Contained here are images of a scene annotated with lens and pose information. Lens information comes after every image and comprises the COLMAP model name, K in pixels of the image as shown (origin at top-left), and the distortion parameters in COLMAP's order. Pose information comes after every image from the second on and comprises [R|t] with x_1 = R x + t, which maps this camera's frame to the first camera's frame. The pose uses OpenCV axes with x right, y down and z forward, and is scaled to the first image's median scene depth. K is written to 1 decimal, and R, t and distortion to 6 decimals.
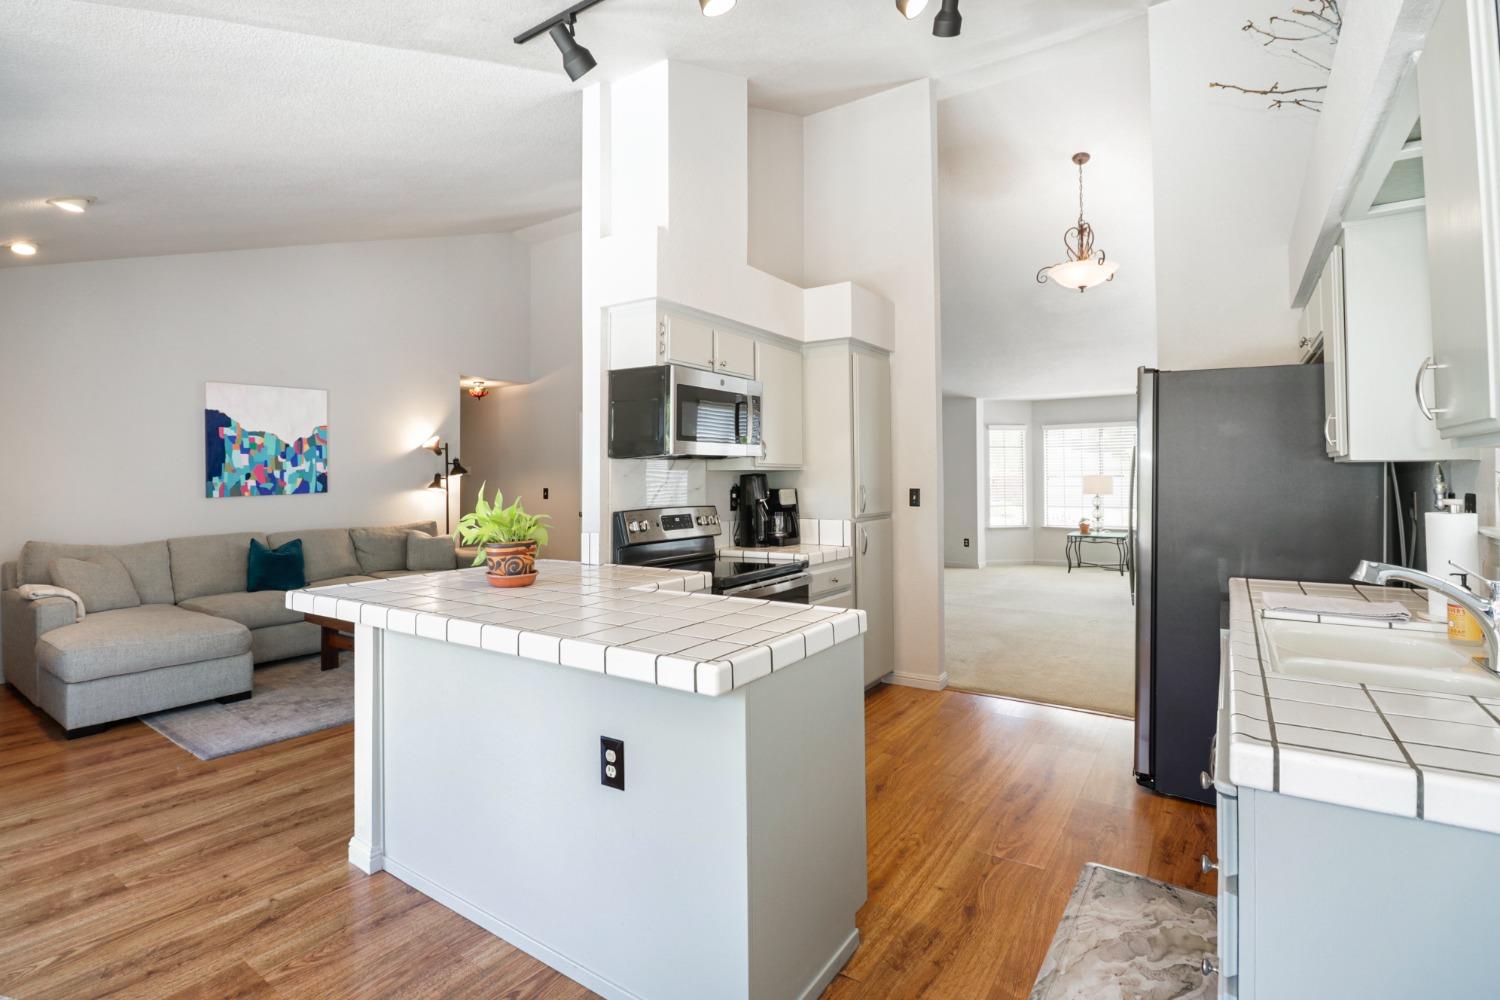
lens RADIAL K [[705.6, 0, 739.0], [0, 705.6, 463.3], [0, 0, 1]] dist [0.004284, -0.014040]
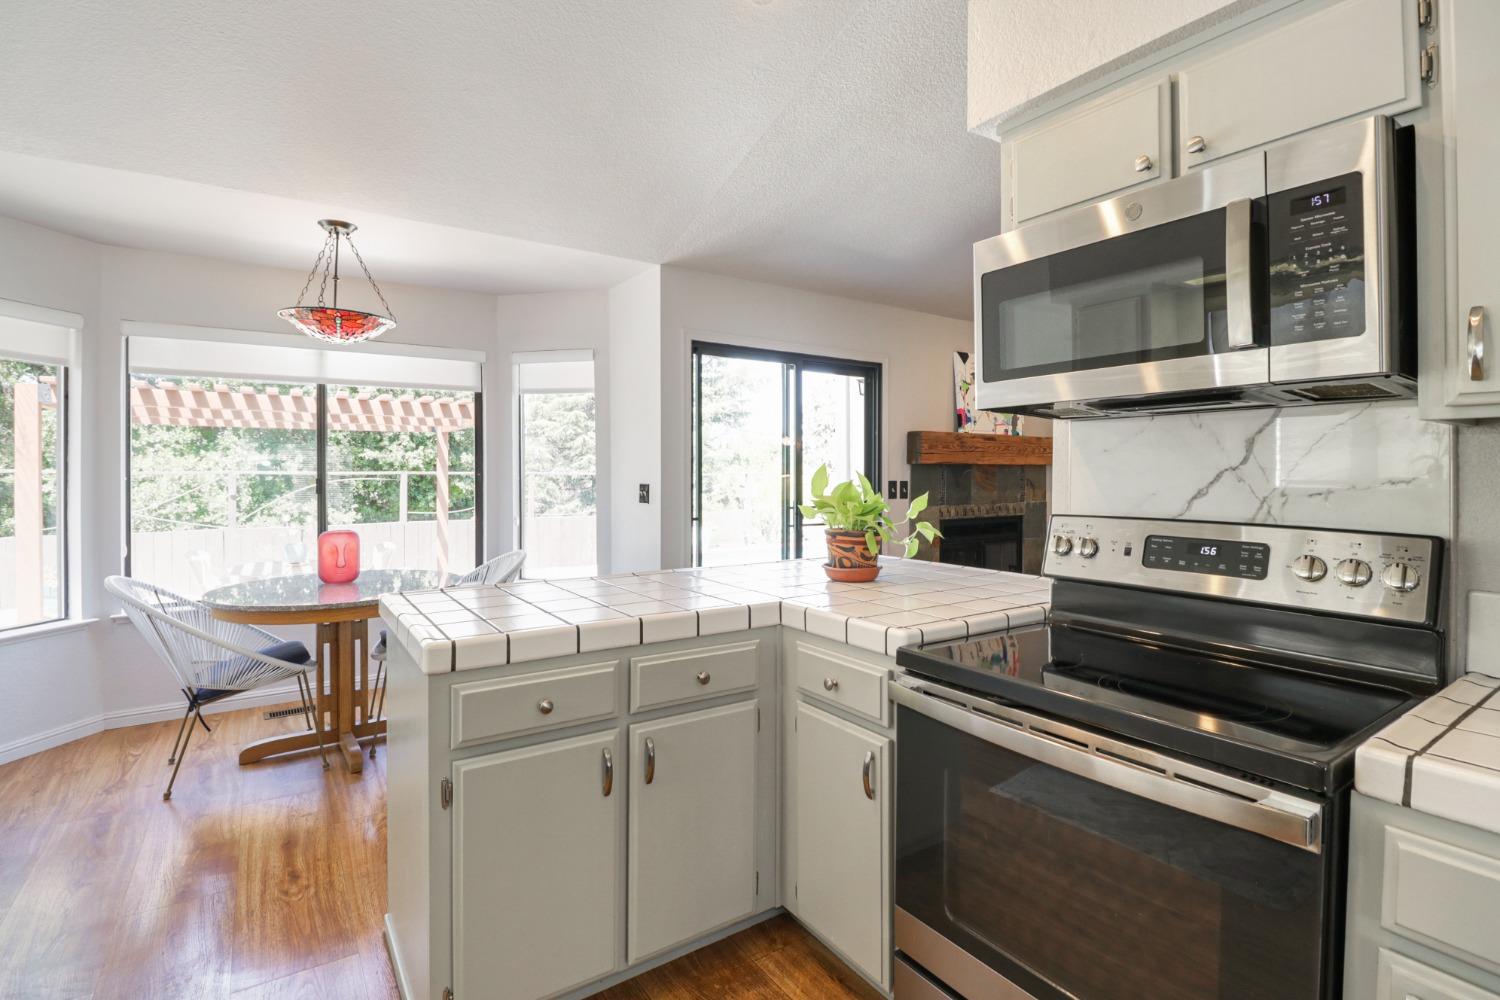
lens RADIAL K [[705.6, 0, 739.0], [0, 705.6, 463.3], [0, 0, 1]] dist [0.004284, -0.014040]
pose [[-0.365573, -0.003701, -0.930775, 0.256745], [0.020302, 0.999722, -0.011949, 0.016721], [0.930561, -0.023265, -0.365397, 0.559971]]
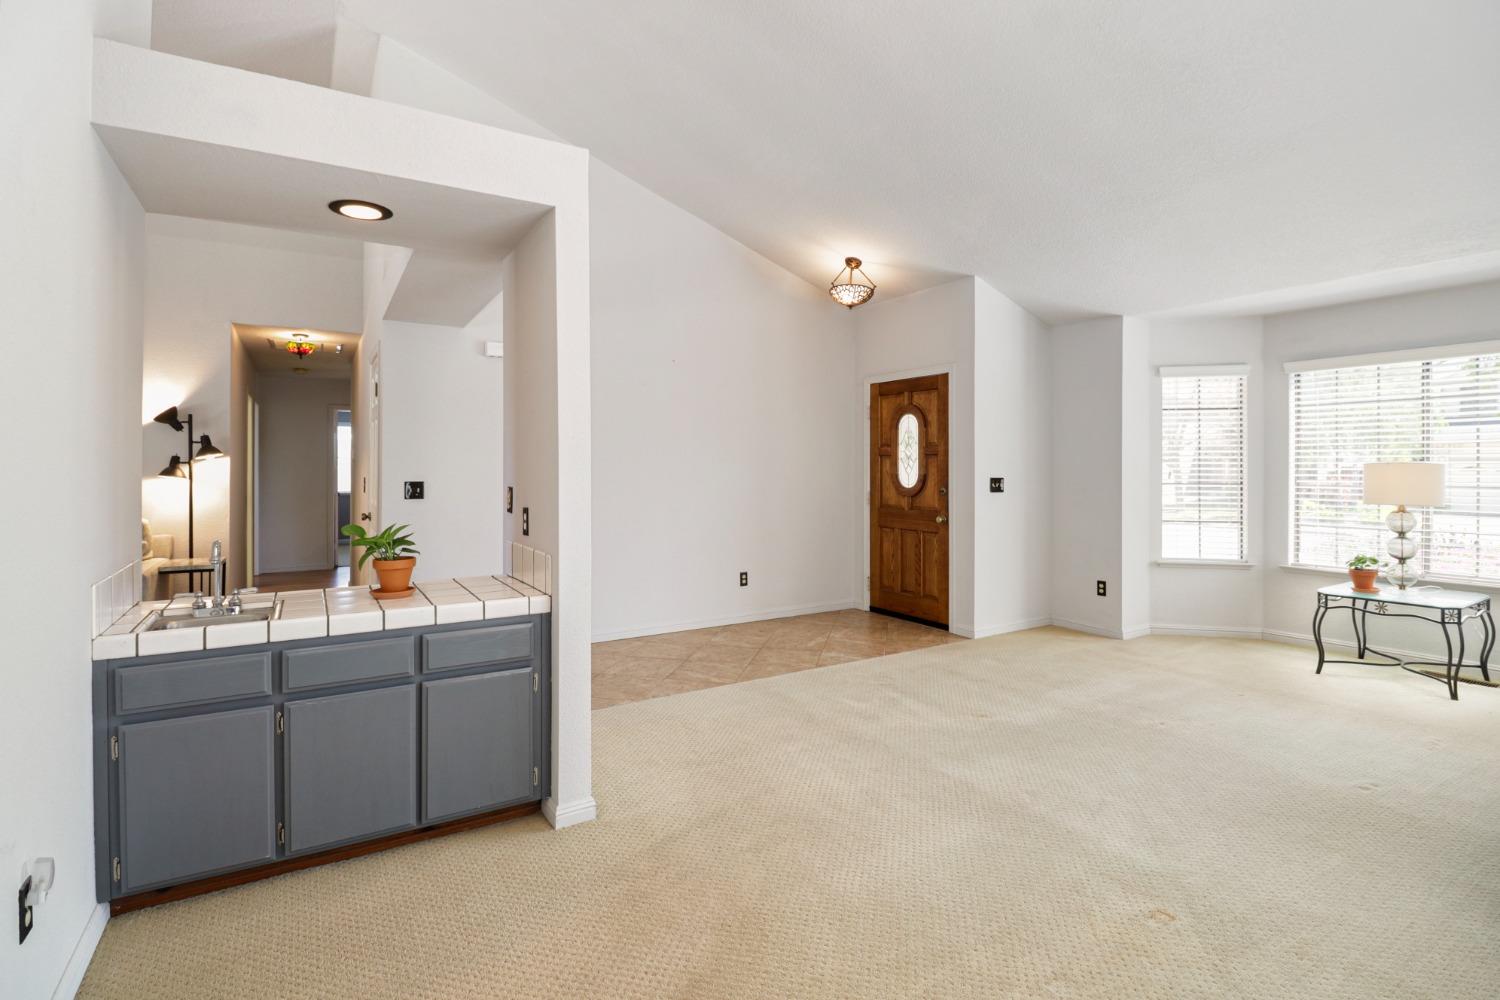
lens RADIAL K [[705.6, 0, 739.0], [0, 705.6, 463.3], [0, 0, 1]] dist [0.004284, -0.014040]
pose [[0.914717, 0.003499, -0.404080, 0.503128], [0.002293, 0.999901, 0.013849, 0.016786], [0.404089, -0.013594, 0.914619, 0.702512]]
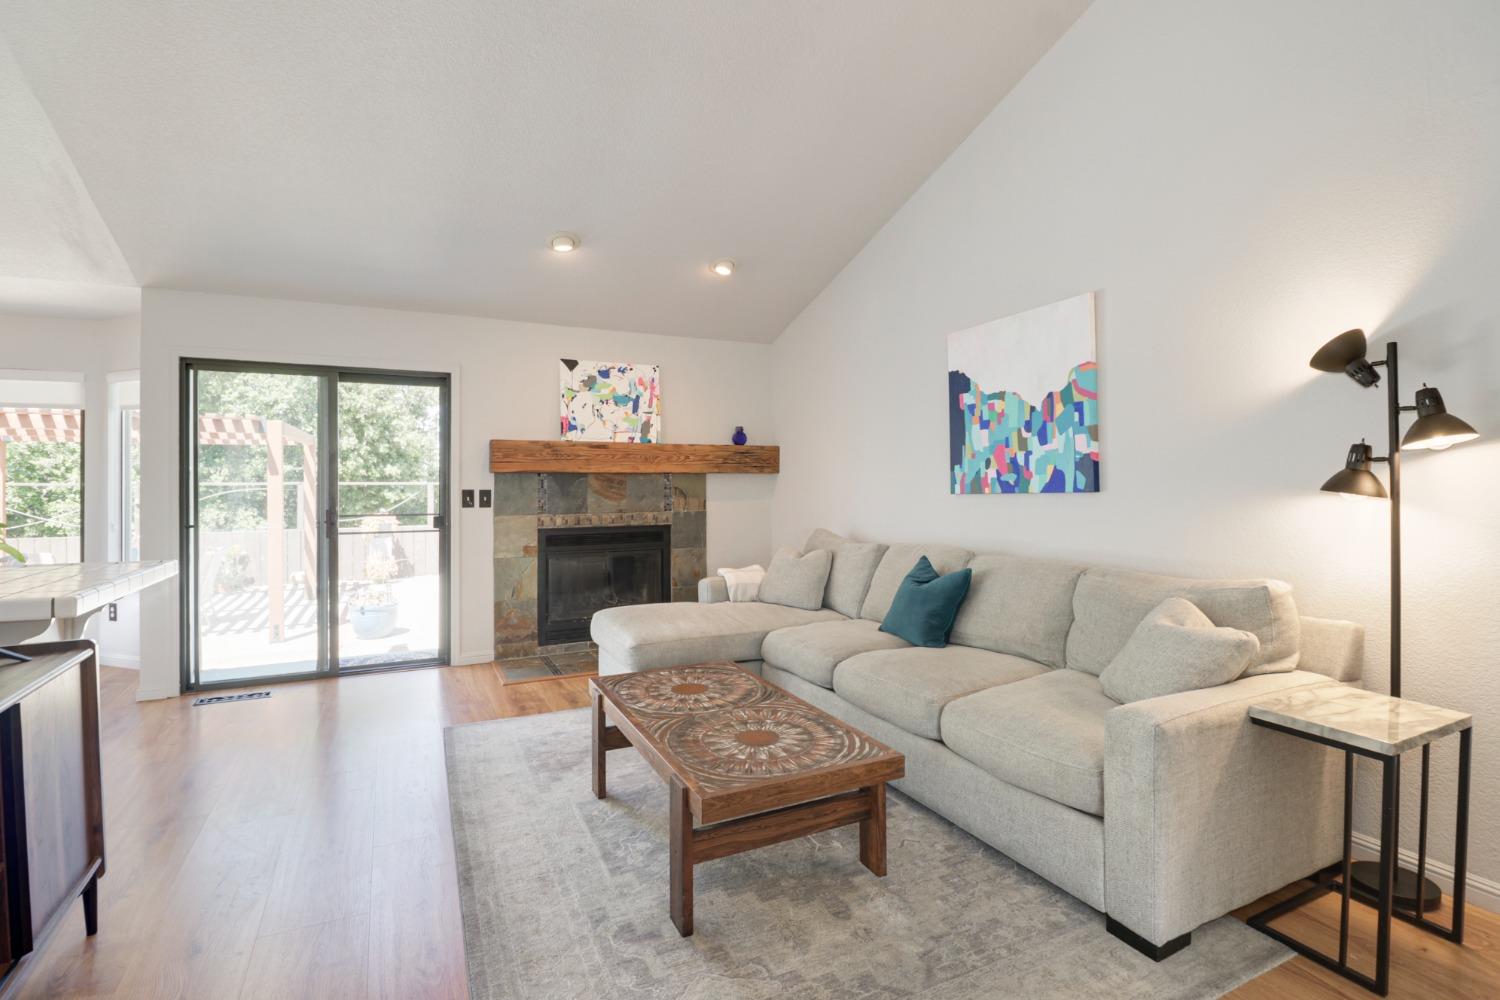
lens RADIAL K [[699.8, 0, 737.1], [0, 699.8, 489.4], [0, 0, 1]] dist [0.000968, -0.013436]
pose [[-0.486309, 0.018508, -0.873591, -0.019834], [0.023198, 0.999697, 0.008265, 0.032100], [0.873479, -0.016247, -0.486591, 1.123055]]
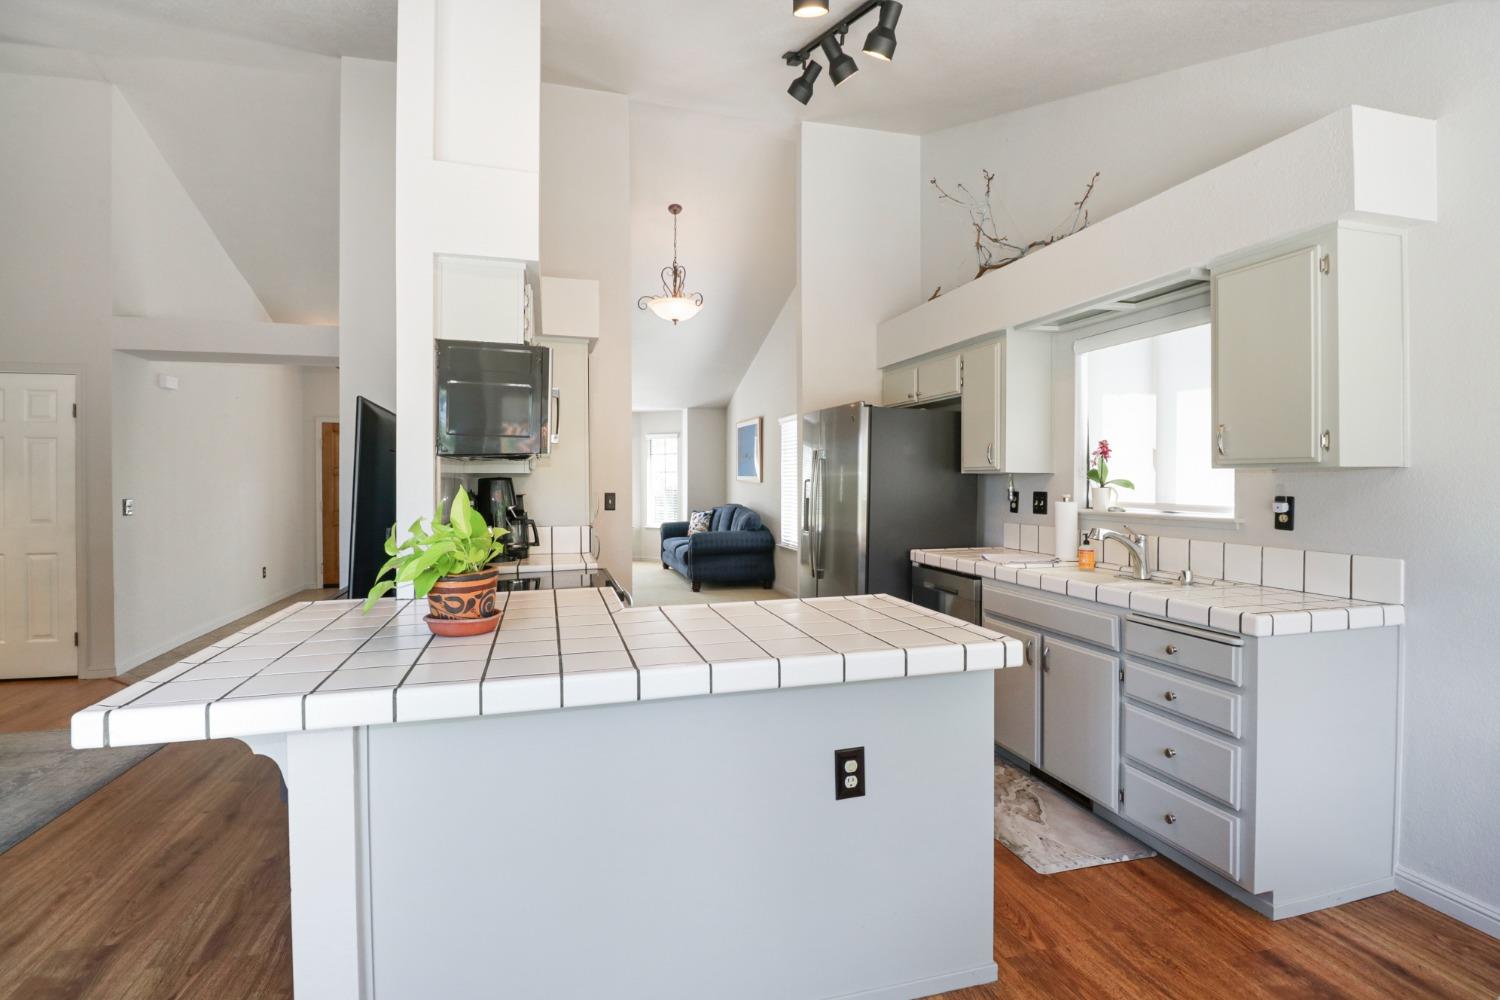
lens RADIAL K [[698.0, 0, 735.7], [0, 698.0, 486.8], [0, 0, 1]] dist [-0.000360, -0.011988]
pose [[0.647275, -0.003025, 0.762251, -0.317126], [-0.016846, 0.999691, 0.018272, 0.004152], [-0.762071, -0.024668, 0.647024, 0.157745]]
